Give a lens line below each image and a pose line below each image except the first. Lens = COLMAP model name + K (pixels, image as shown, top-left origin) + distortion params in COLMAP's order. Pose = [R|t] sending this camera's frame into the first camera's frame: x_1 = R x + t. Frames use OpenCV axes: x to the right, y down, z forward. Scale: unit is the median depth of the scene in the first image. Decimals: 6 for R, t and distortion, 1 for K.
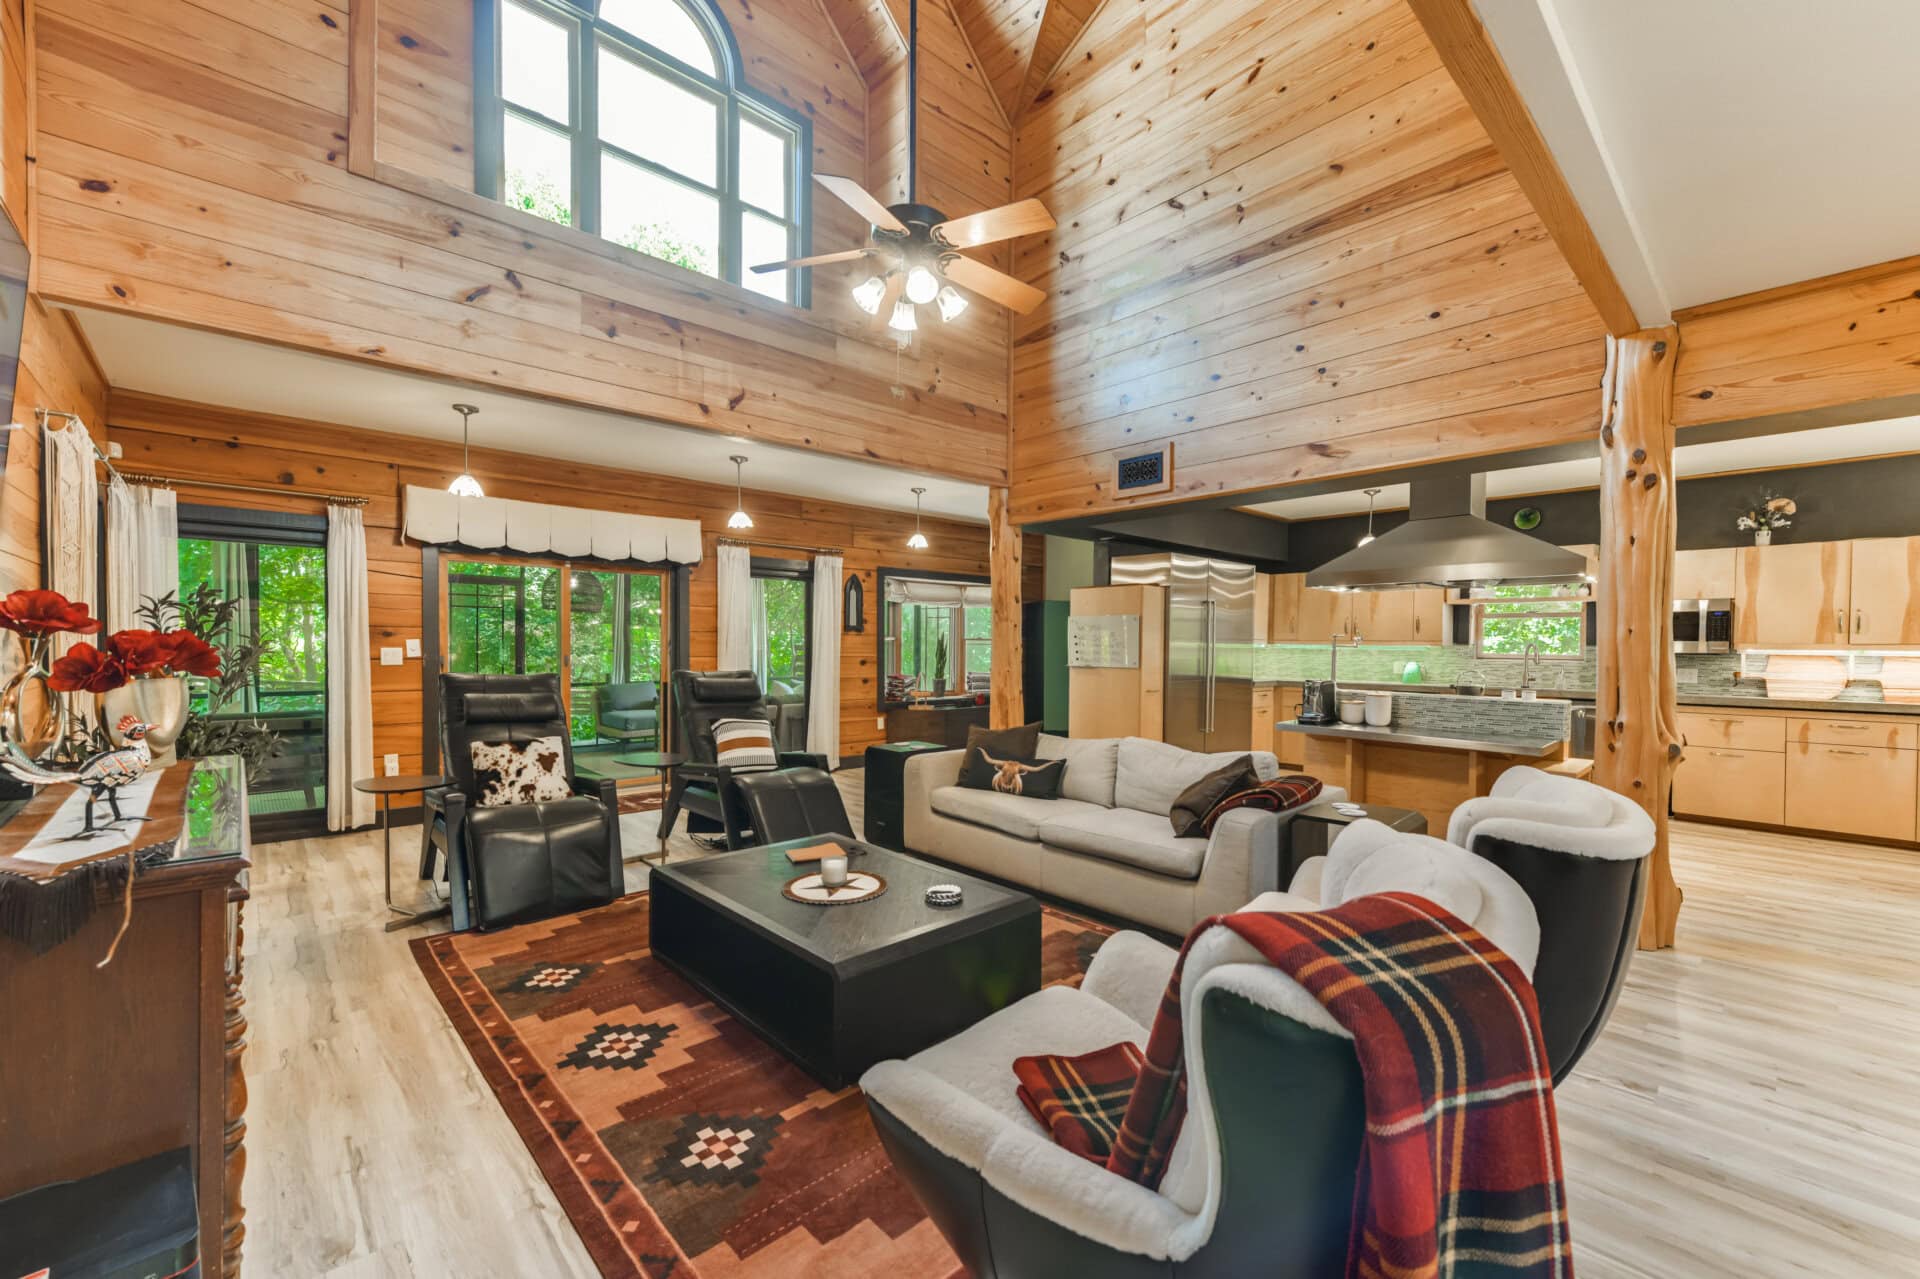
lens RADIAL K [[754.6, 0, 953.7], [0, 754.6, 654.0], [0, 0, 1]] dist [0.004244, -0.000682]
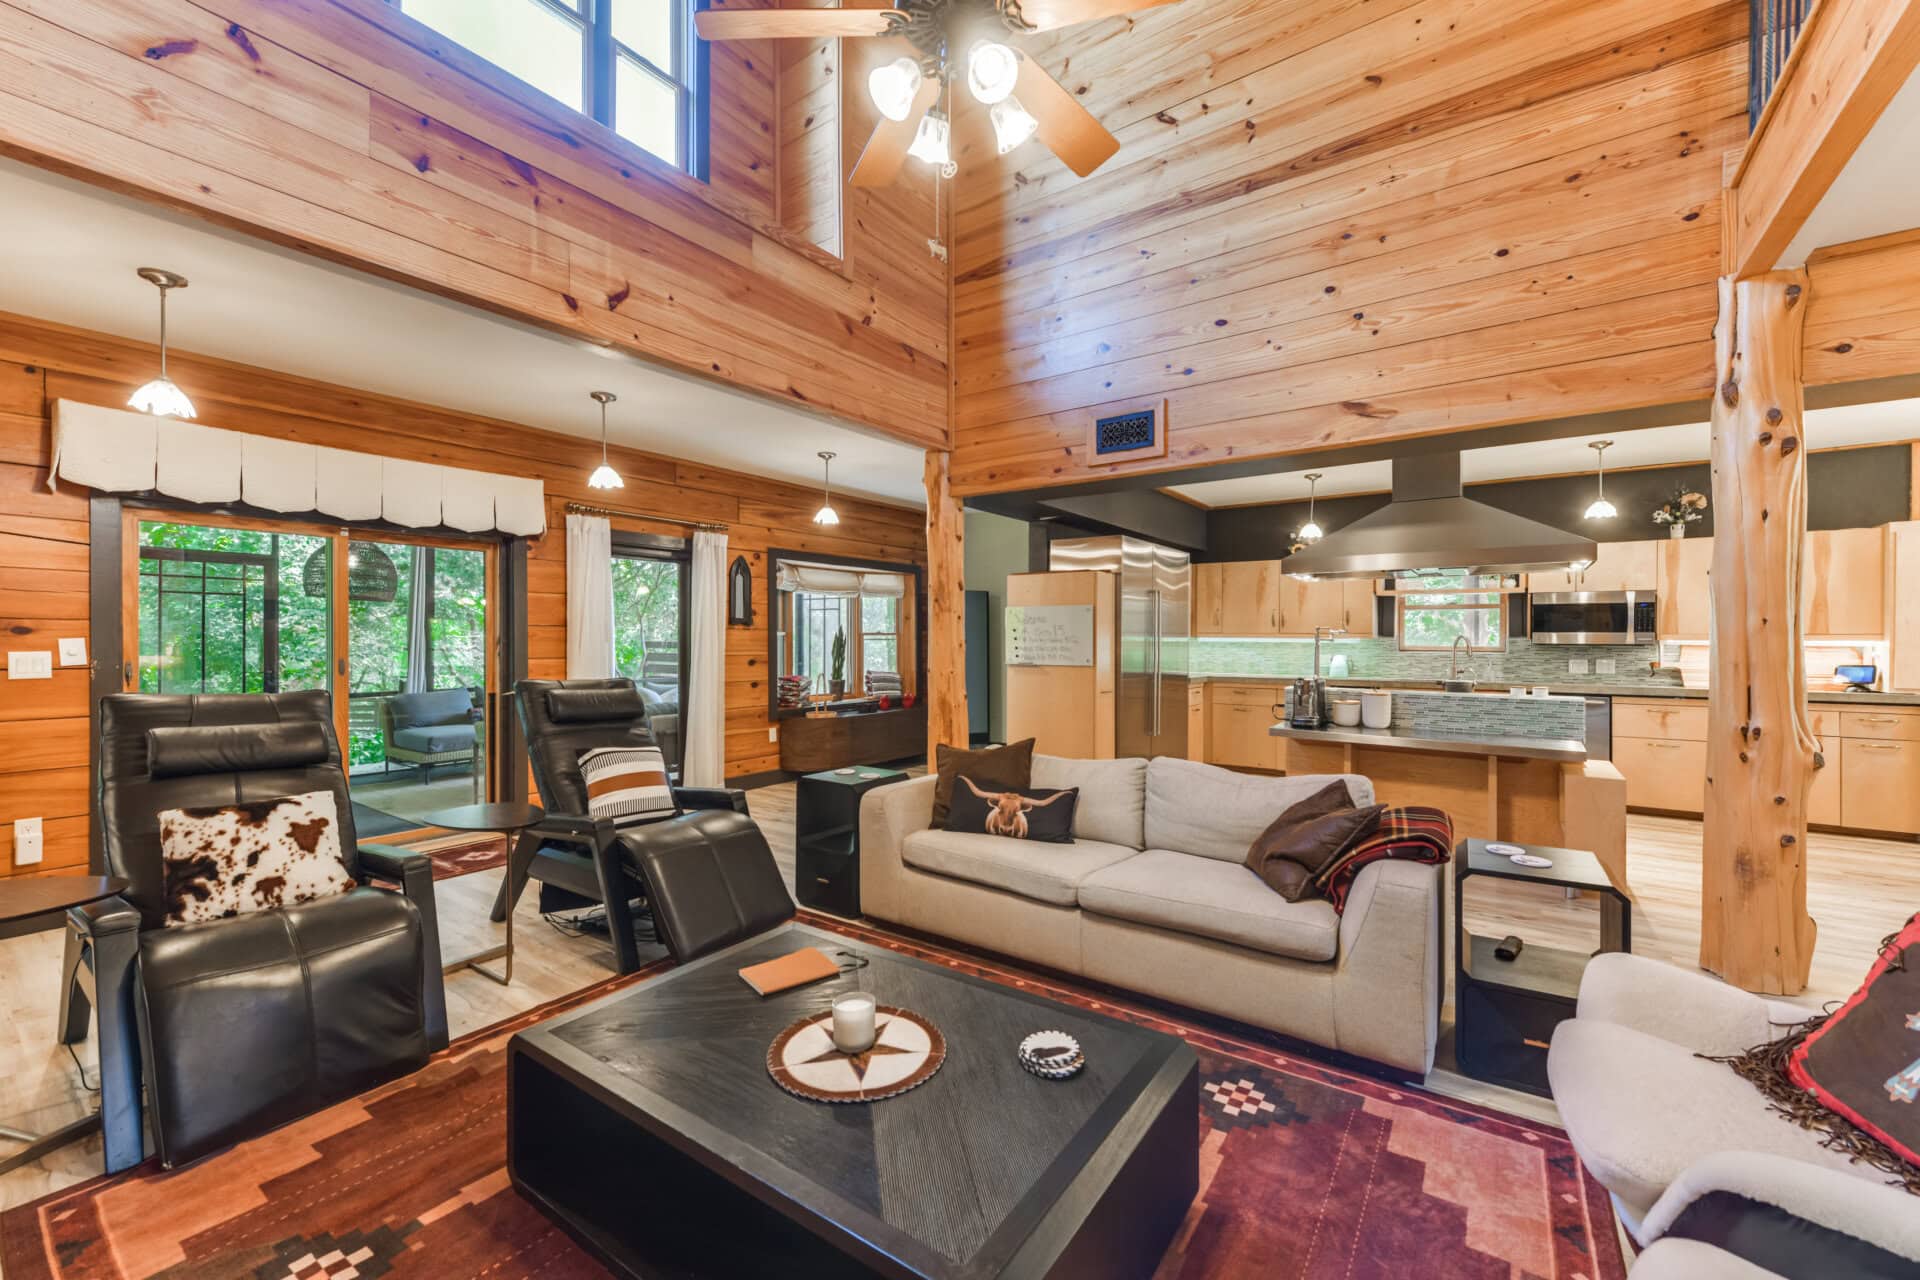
lens RADIAL K [[754.6, 0, 950.6], [0, 754.6, 639.0], [0, 0, 1]] dist [0.004244, -0.000682]
pose [[0.979183, -0.006495, 0.202875, -0.122672], [0.008911, 0.999900, -0.010996, -0.005841], [-0.202784, 0.012575, 0.979143, 0.237404]]
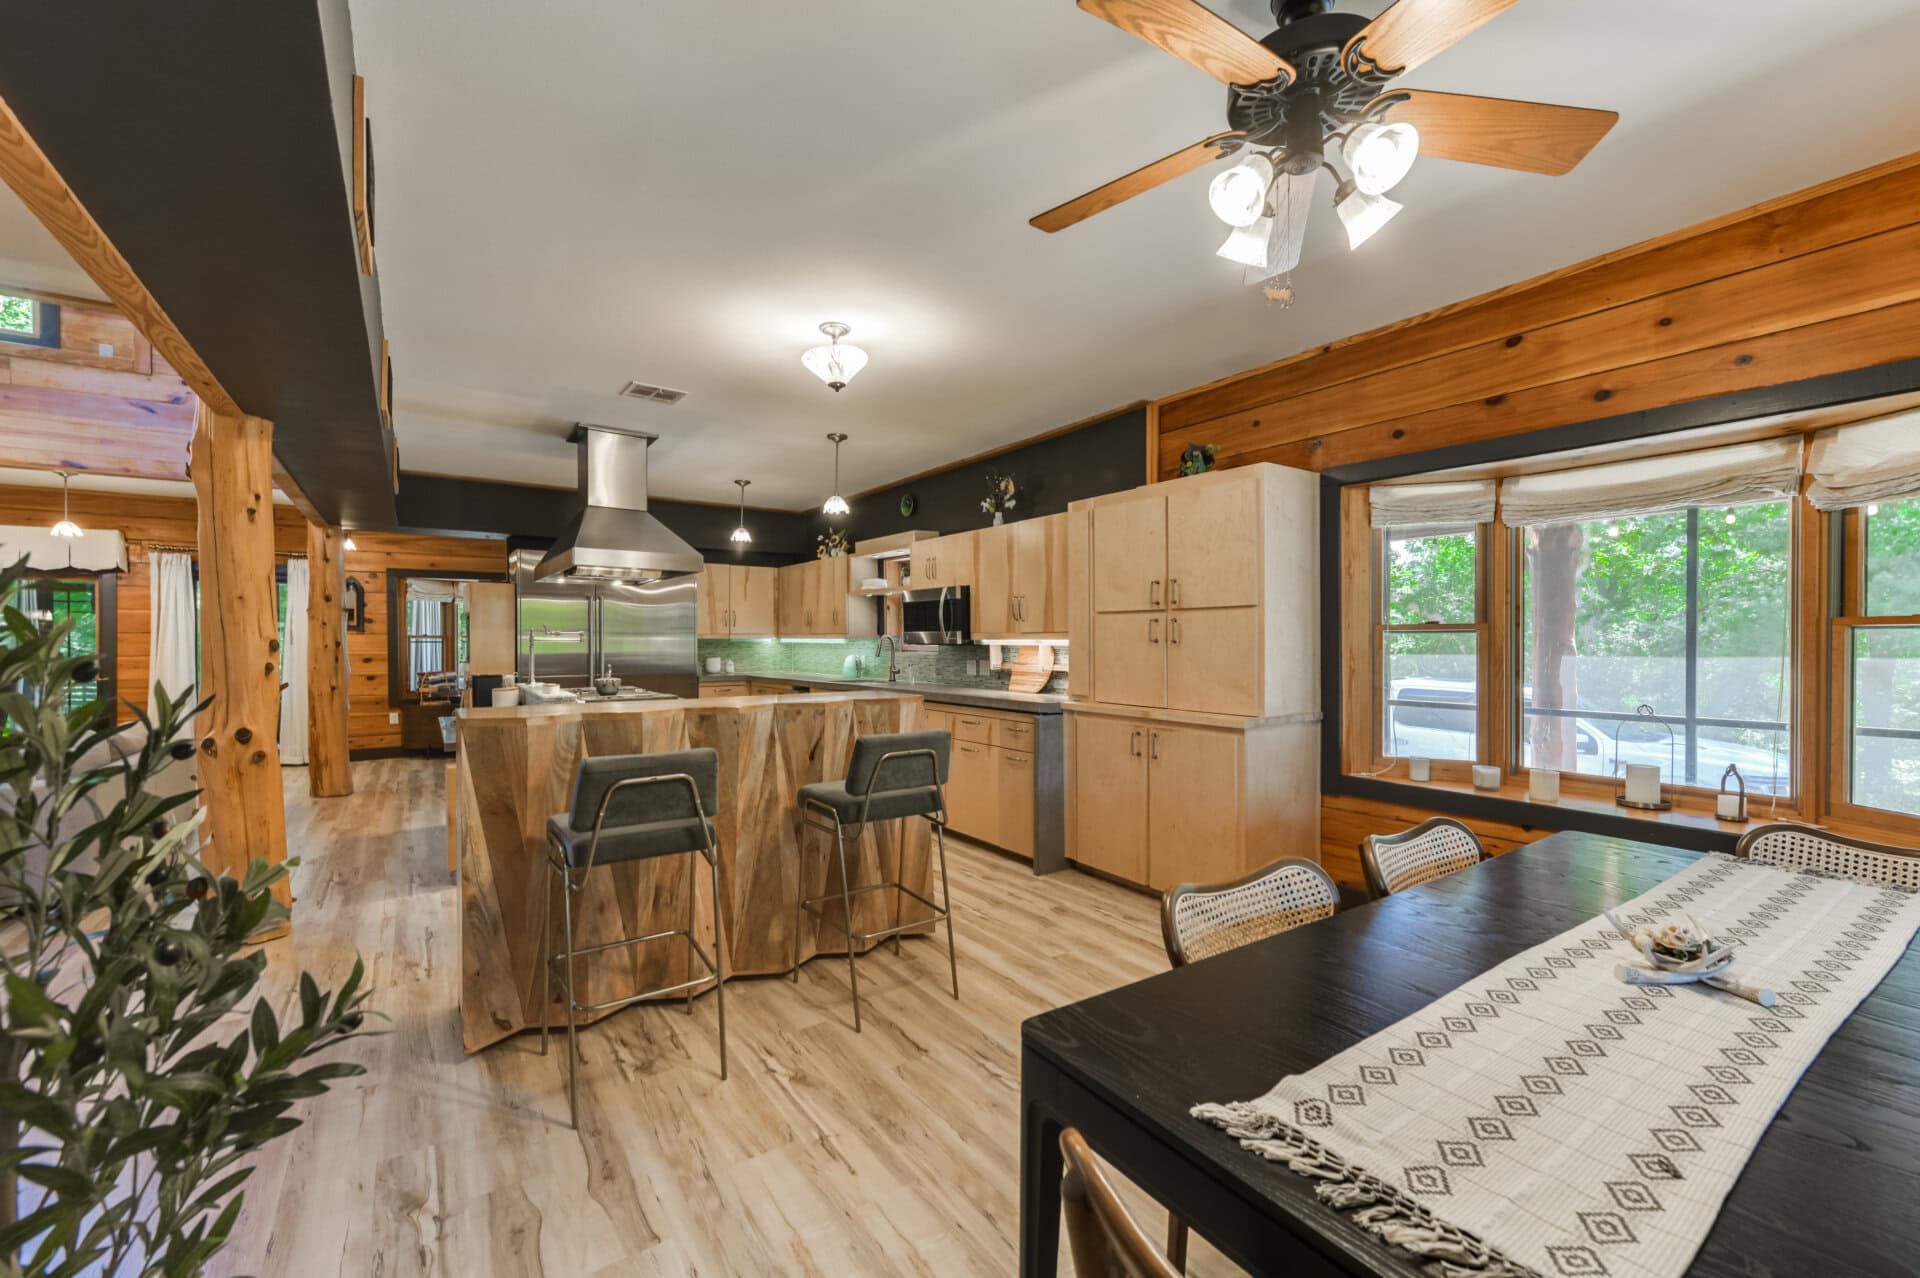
lens RADIAL K [[754.6, 0, 974.3], [0, 754.6, 644.6], [0, 0, 1]] dist [0.004244, -0.000682]
pose [[0.994800, -0.012311, -0.101099, 1.350241], [0.012317, 0.999924, -0.000559, 0.000942], [0.101098, -0.000690, 0.994876, 0.081540]]
